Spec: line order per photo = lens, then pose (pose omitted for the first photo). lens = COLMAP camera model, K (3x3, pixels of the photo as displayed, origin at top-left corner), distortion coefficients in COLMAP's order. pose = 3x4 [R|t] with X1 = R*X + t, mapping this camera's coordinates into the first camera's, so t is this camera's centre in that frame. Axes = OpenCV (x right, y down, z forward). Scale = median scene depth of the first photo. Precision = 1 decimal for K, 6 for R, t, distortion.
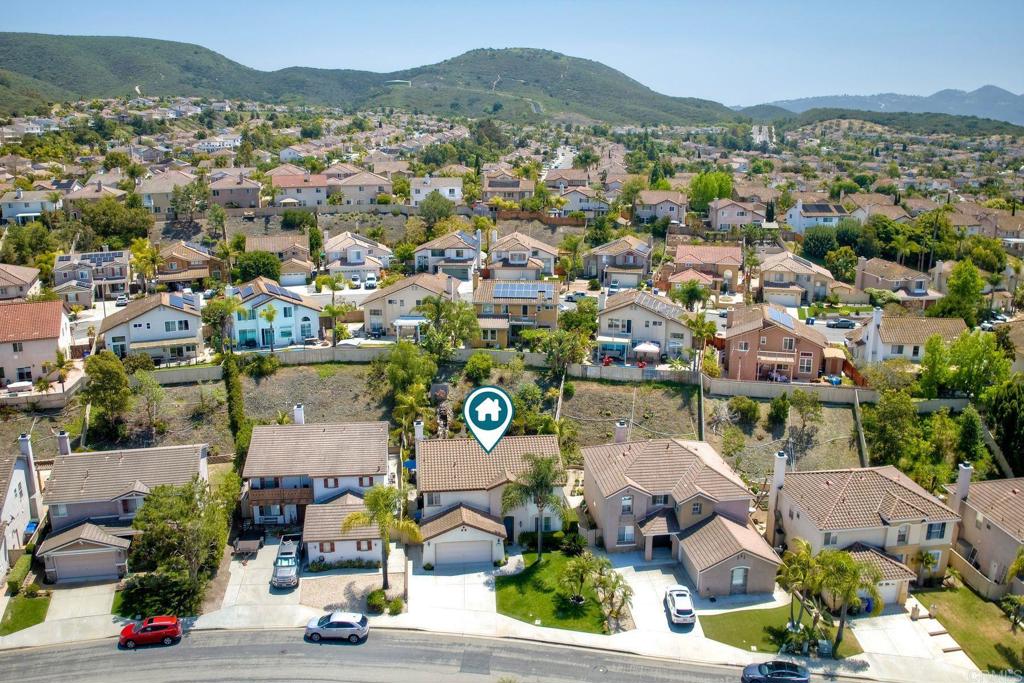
lens RADIAL K [[856.4, 0, 506.4], [0, 856.4, 328.8], [0, 0, 1]] dist [-0.100809, -0.019241]
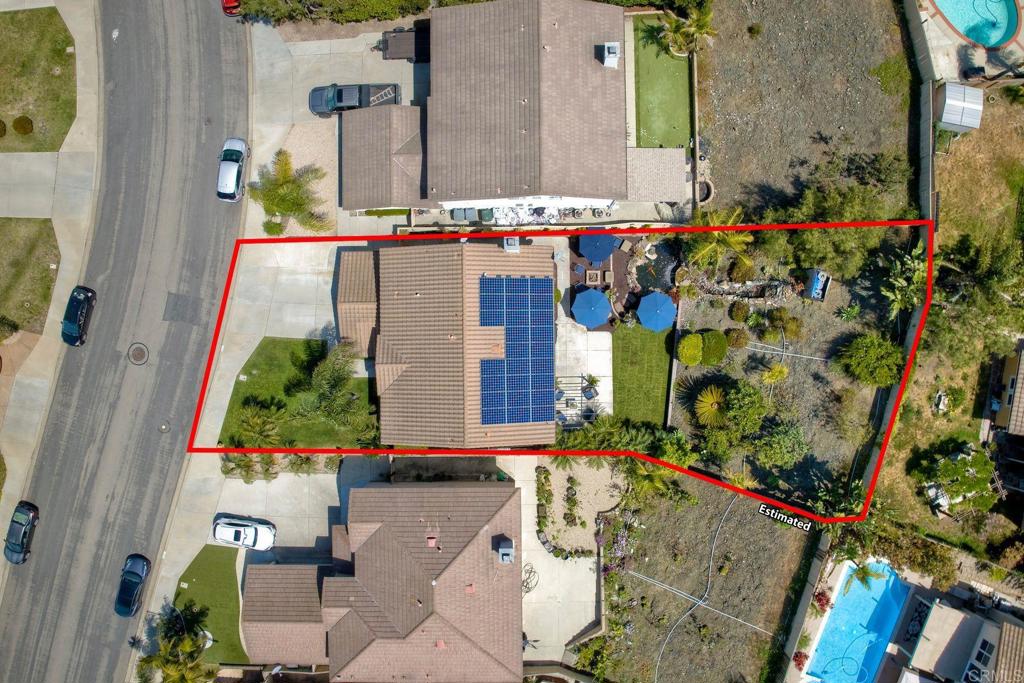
lens RADIAL K [[856.4, 0, 506.4], [0, 856.4, 328.8], [0, 0, 1]] dist [-0.100809, -0.019241]
pose [[-0.099507, 0.994978, -0.010840, -0.023816], [-0.227301, -0.012124, 0.973749, -0.415843], [0.968727, 0.099359, 0.227366, 0.681958]]
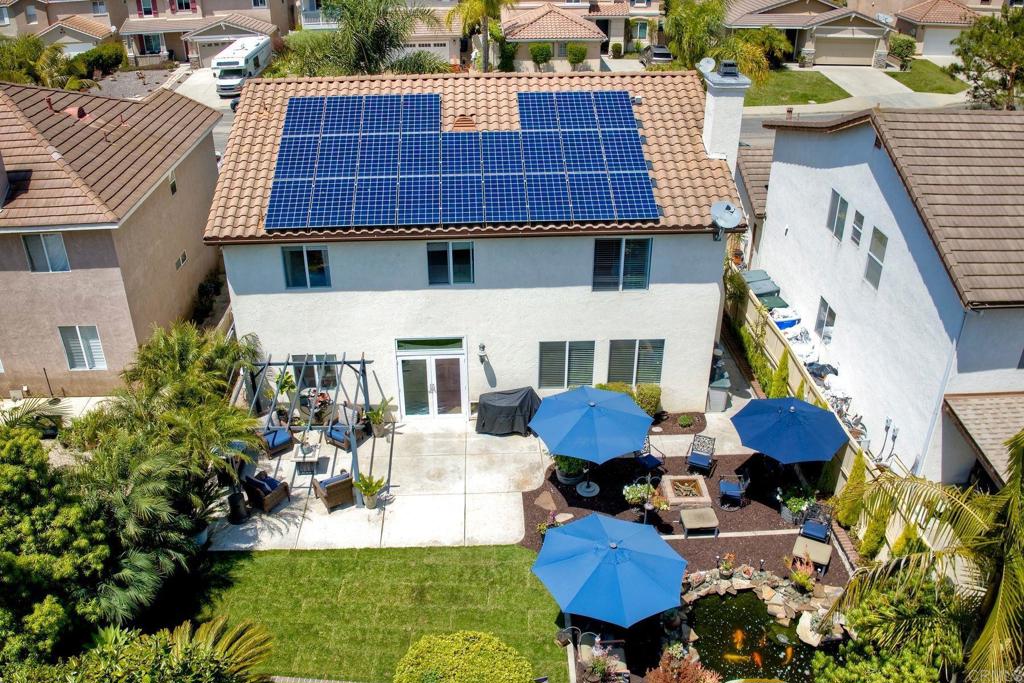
lens RADIAL K [[856.4, 0, 506.4], [0, 856.4, 328.8], [0, 0, 1]] dist [-0.100809, -0.019241]
pose [[-0.998026, -0.025025, 0.057593, -0.041112], [0.020248, 0.739924, 0.672385, -0.005803], [-0.059441, 0.672224, -0.737957, 0.995543]]
